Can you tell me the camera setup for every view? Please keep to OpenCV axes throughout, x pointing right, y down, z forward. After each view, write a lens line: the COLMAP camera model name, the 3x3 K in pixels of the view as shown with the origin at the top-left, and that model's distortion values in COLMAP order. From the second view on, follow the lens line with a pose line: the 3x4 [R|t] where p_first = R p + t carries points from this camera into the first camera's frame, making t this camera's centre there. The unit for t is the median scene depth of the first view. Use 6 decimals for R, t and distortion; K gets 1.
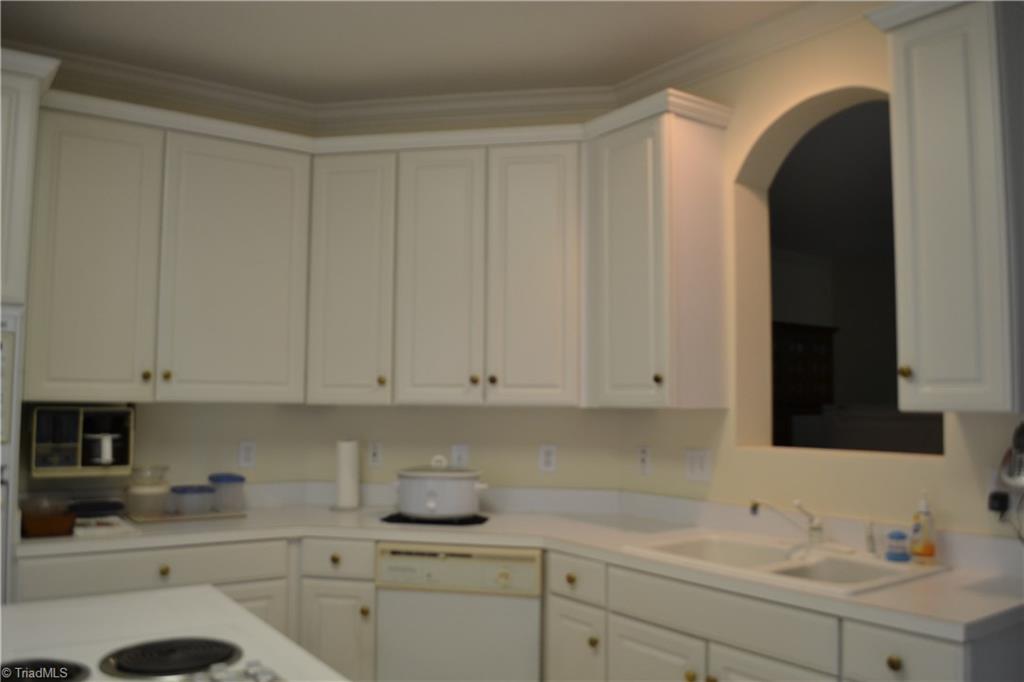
lens RADIAL K [[818.5, 0, 516.8], [0, 818.5, 343.6], [0, 0, 1]] dist [-0.096015, 0.033473]
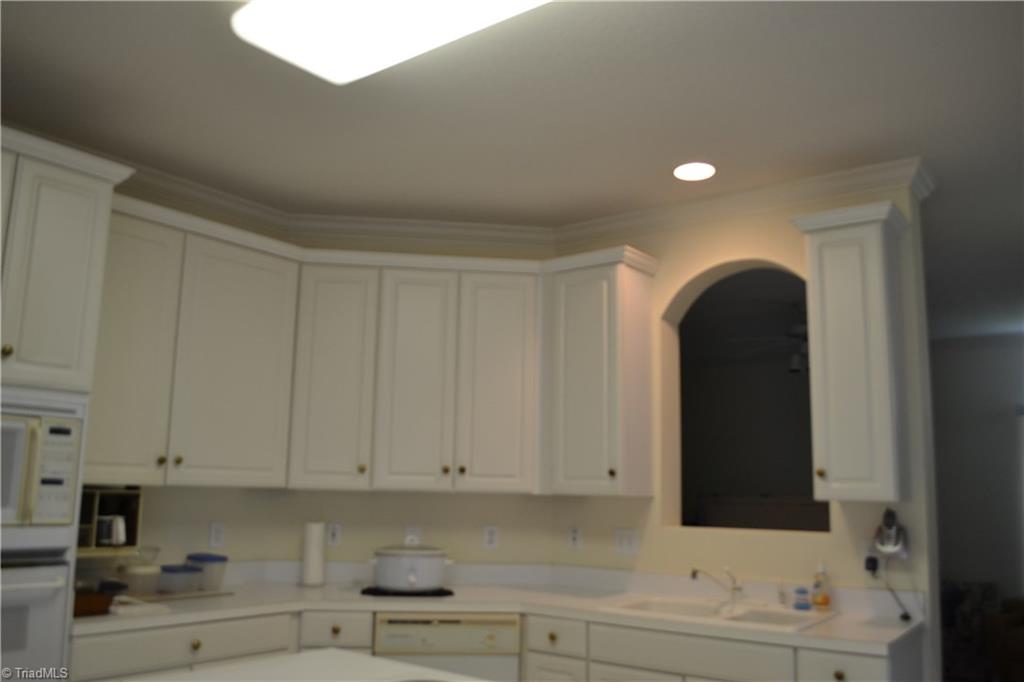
lens RADIAL K [[818.5, 0, 506.6], [0, 818.5, 342.4], [0, 0, 1]] dist [-0.096015, 0.033473]
pose [[0.955860, 0.060571, 0.287510, -0.341502], [-0.032499, 0.994312, -0.101430, -0.022675], [-0.292018, 0.087609, 0.952392, -0.161399]]
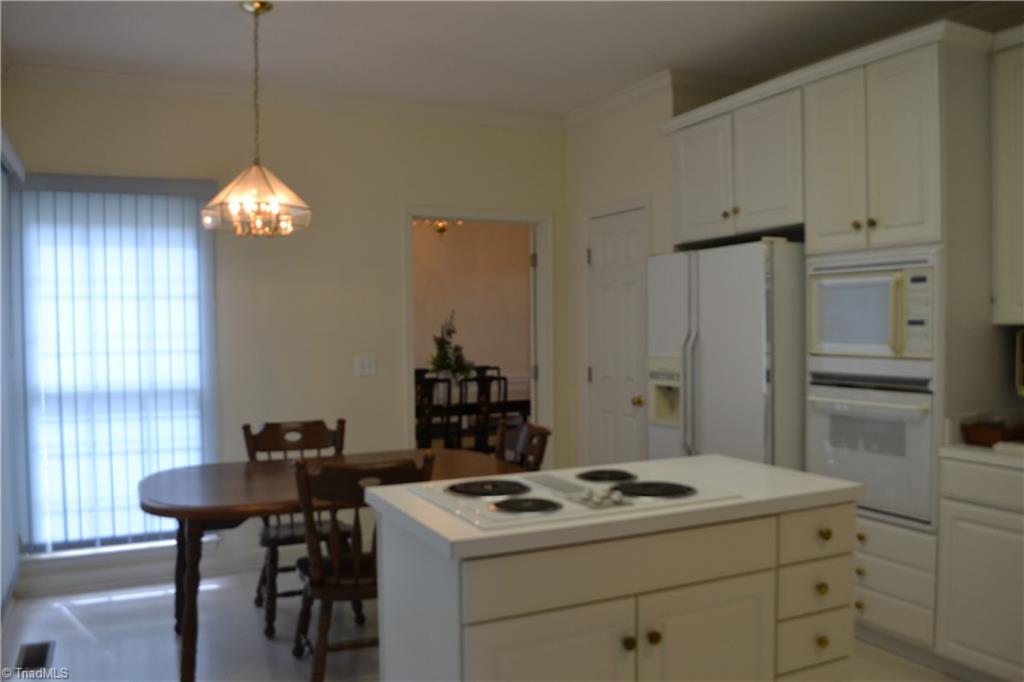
lens RADIAL K [[818.5, 0, 512.2], [0, 818.5, 343.7], [0, 0, 1]] dist [-0.096015, 0.033473]
pose [[-0.140435, 0.024689, -0.989782, 0.534571], [0.078273, 0.996837, 0.013759, 0.028954], [0.986991, -0.075541, -0.141923, 0.455538]]
